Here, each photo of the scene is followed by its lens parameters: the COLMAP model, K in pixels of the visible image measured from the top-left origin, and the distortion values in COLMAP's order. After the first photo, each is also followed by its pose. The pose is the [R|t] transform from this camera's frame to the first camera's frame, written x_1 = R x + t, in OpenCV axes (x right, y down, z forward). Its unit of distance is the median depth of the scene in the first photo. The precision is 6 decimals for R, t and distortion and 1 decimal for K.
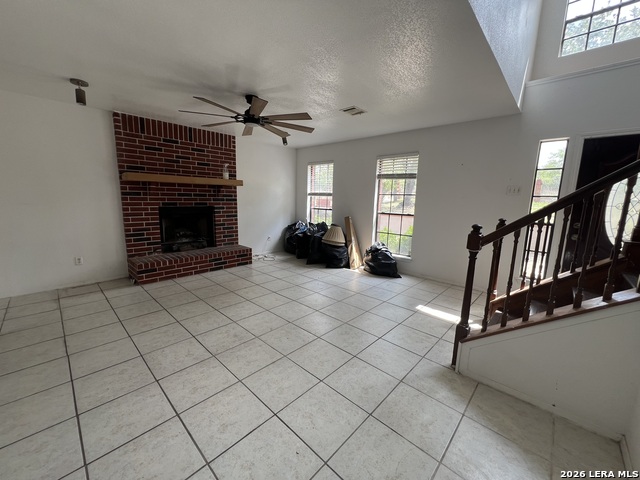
lens RADIAL K [[258.7, 0, 317.1], [0, 258.7, 239.2], [0, 0, 1]] dist [0.002924, 0.000143]
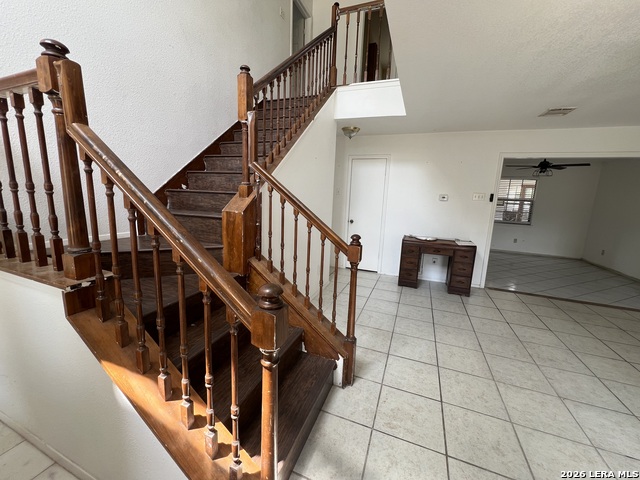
lens RADIAL K [[257.1, 0, 318.8], [0, 257.1, 241.0], [0, 0, 1]] dist [-0.002424, 0.002068]
pose [[-0.924026, 0.004032, -0.382309, 1.168711], [-0.125934, 0.940934, 0.314300, -0.324526], [0.360995, 0.338567, -0.868939, 1.875890]]
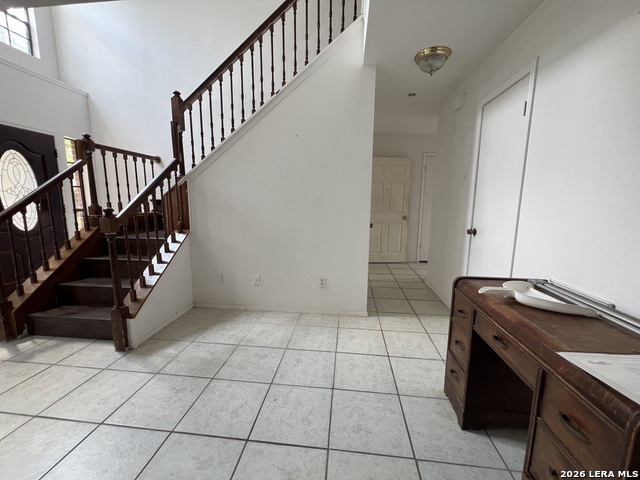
lens RADIAL K [[257.1, 0, 318.9], [0, 257.1, 237.2], [0, 0, 1]] dist [-0.002424, 0.002068]
pose [[-0.599310, -0.143400, 0.787568, -0.761119], [0.111440, 0.959300, 0.259471, -0.127008], [-0.792722, 0.243270, -0.558938, 0.990940]]
